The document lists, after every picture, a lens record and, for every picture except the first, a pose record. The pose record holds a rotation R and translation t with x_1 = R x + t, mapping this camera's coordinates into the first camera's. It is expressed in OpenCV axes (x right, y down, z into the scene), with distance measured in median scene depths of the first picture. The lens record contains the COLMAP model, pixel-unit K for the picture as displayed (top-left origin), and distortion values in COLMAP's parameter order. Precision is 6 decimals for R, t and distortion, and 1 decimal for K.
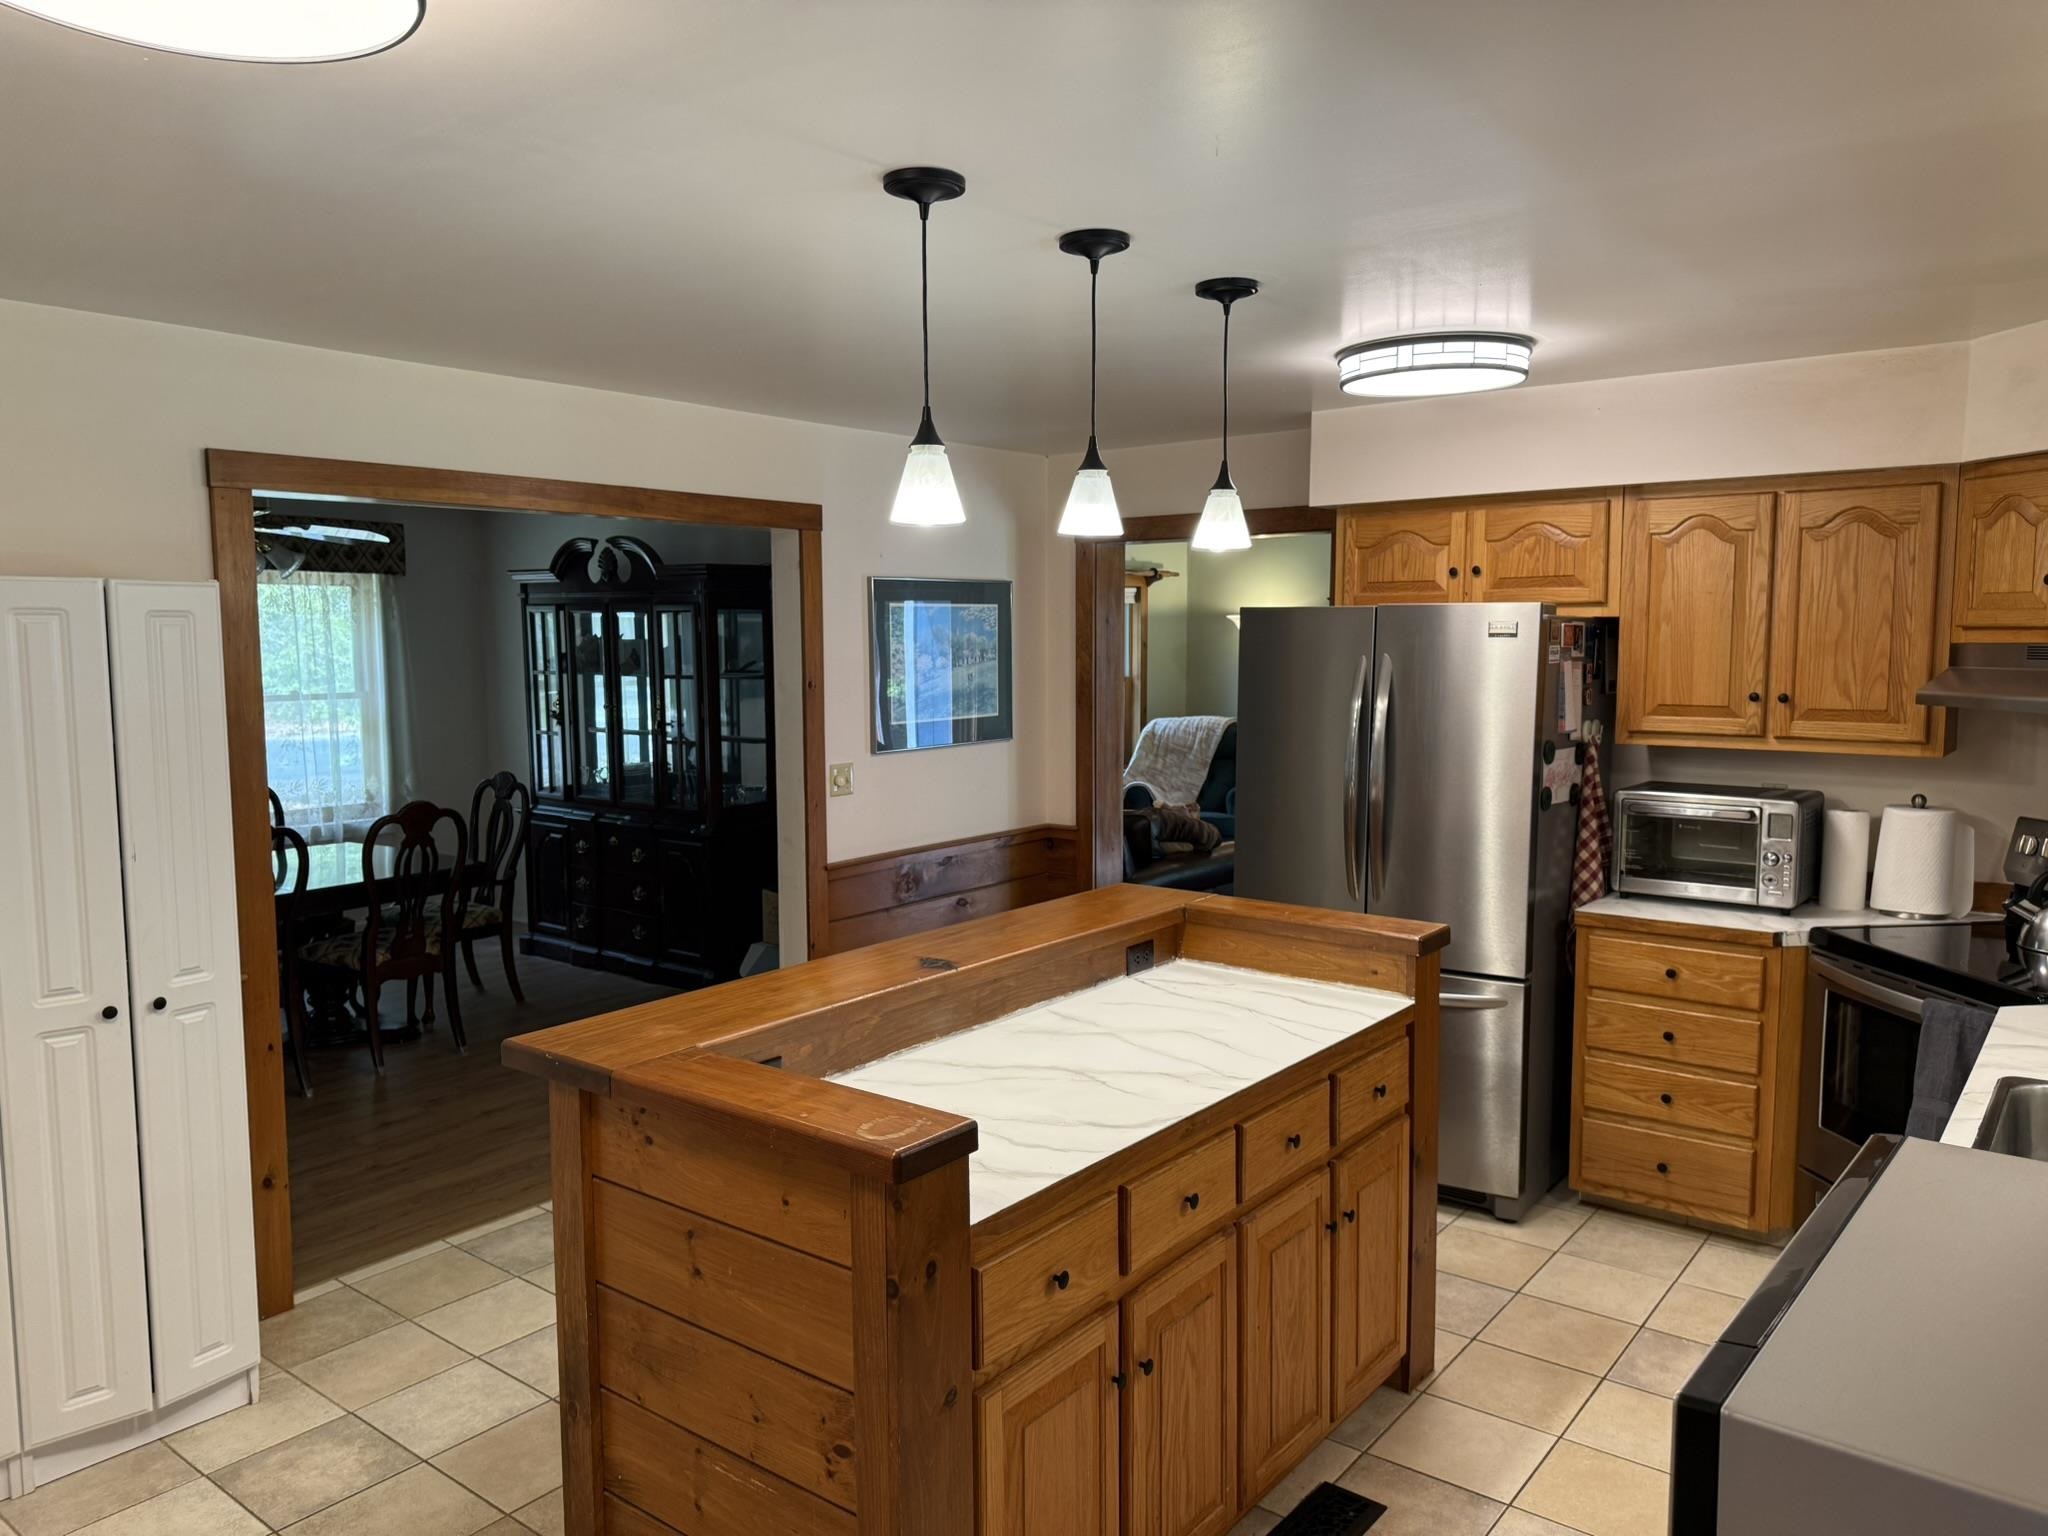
lens RADIAL K [[1444.6, 0, 1017.2], [0, 1444.6, 771.1], [0, 0, 1]] dist [0.078358, -0.090295]
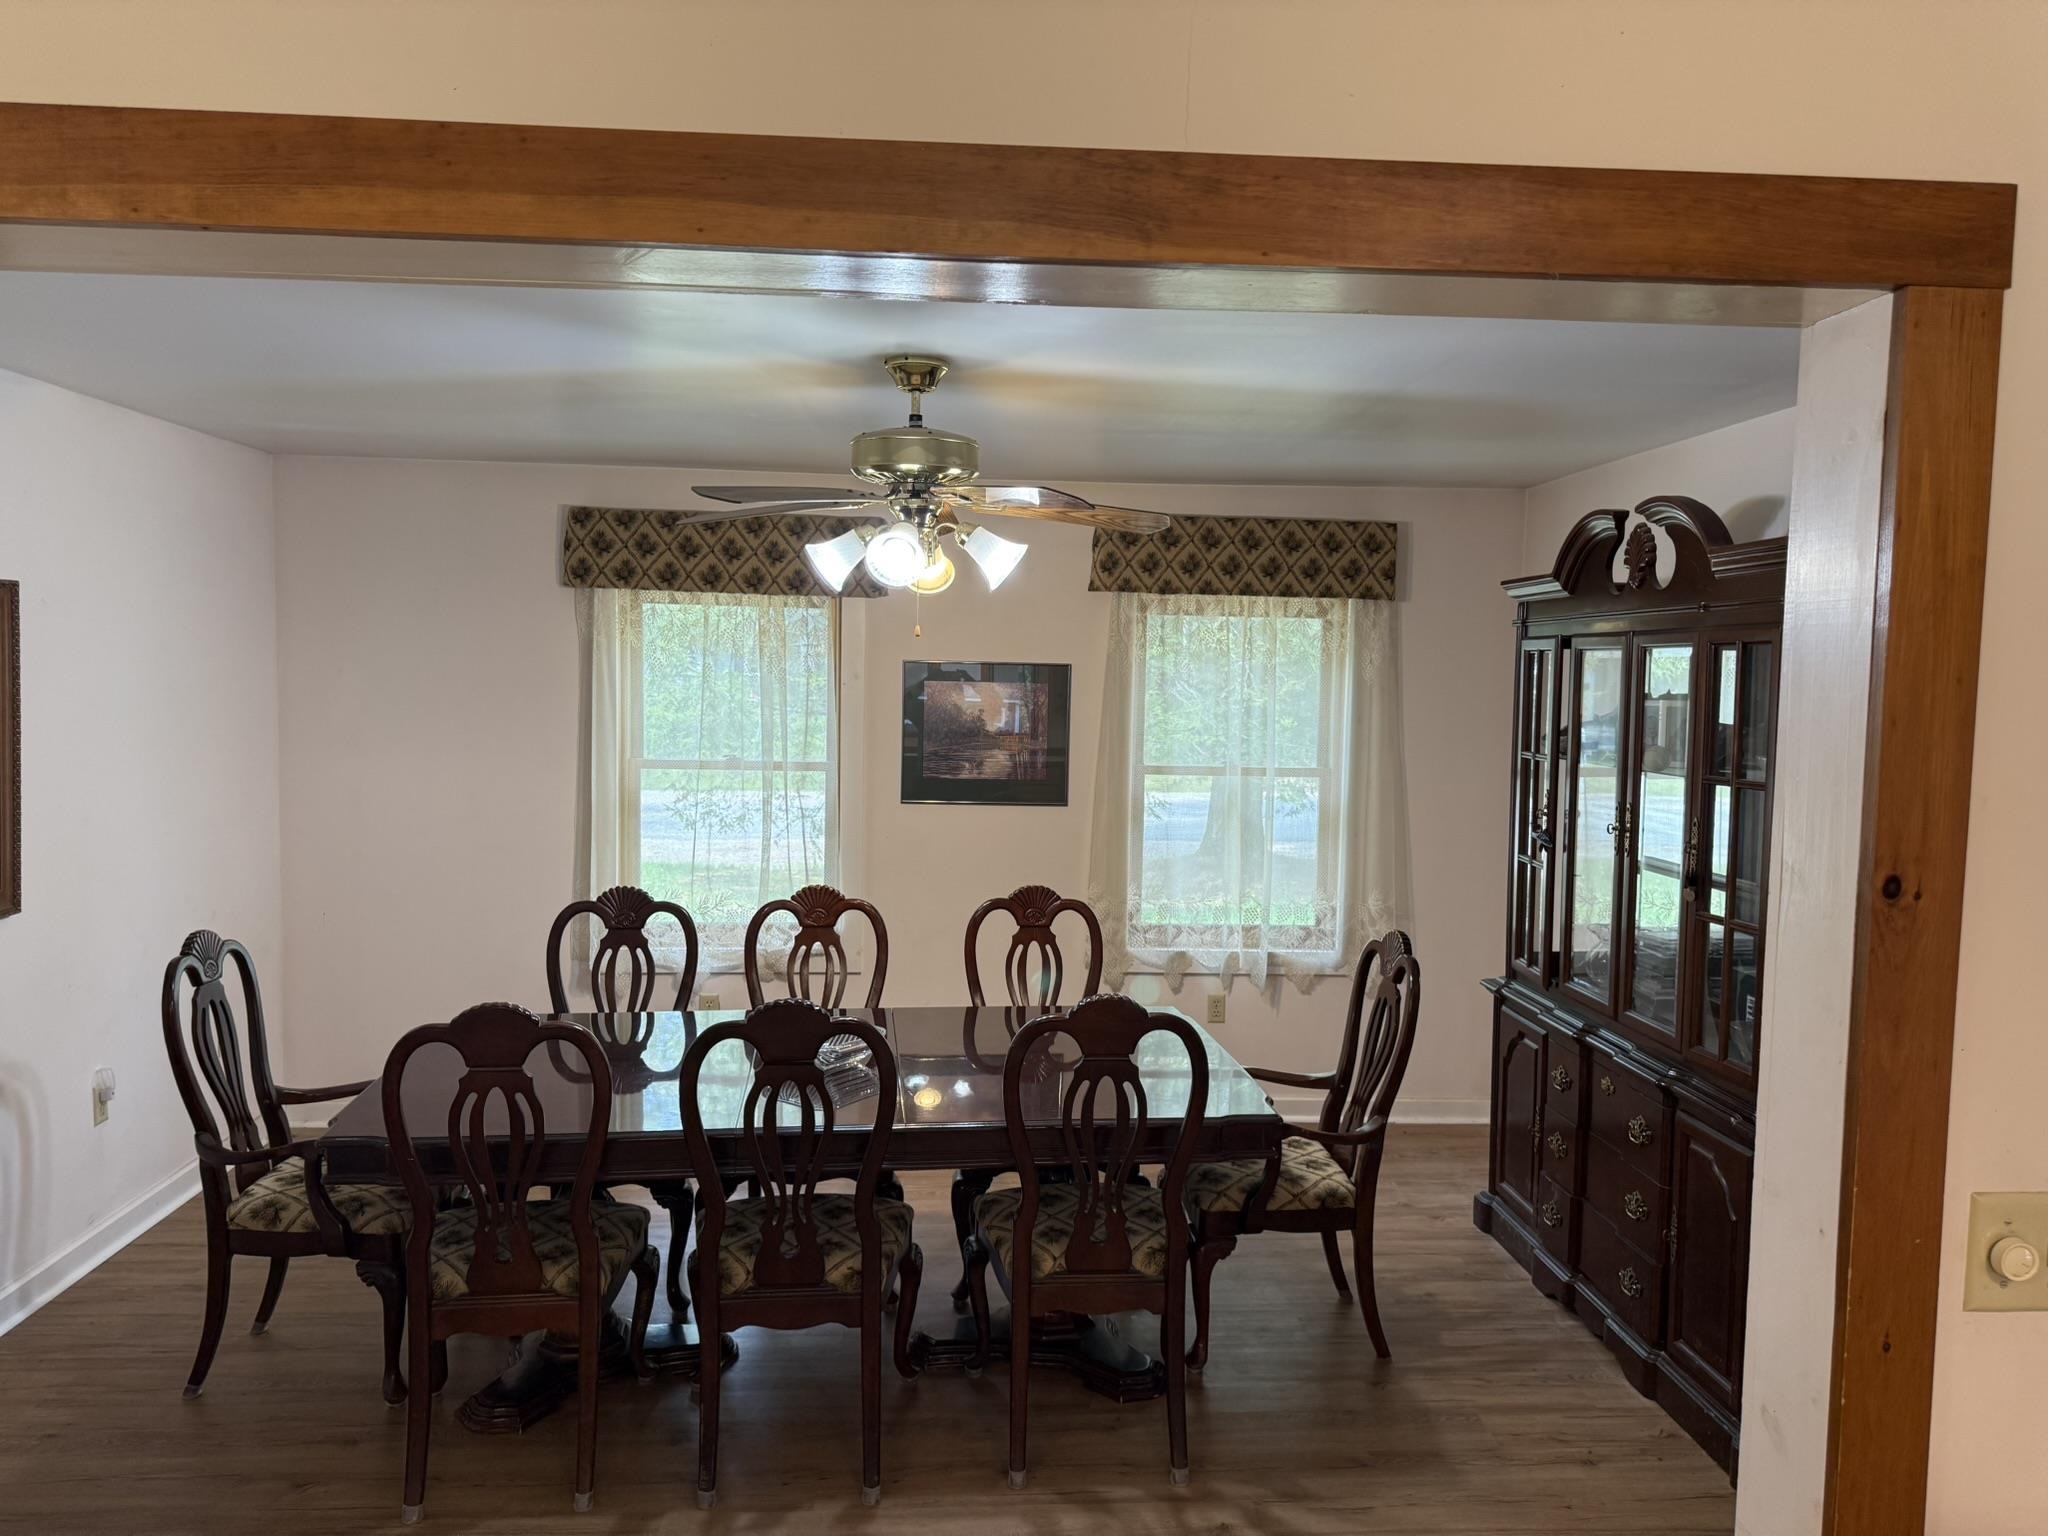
lens RADIAL K [[1444.6, 0, 1017.2], [0, 1444.6, 771.1], [0, 0, 1]] dist [0.078358, -0.090295]
pose [[0.668910, 0.061356, -0.740806, -0.036750], [-0.091313, 0.995822, 0.000026, -0.043841], [0.737713, 0.067628, 0.671719, 0.473091]]
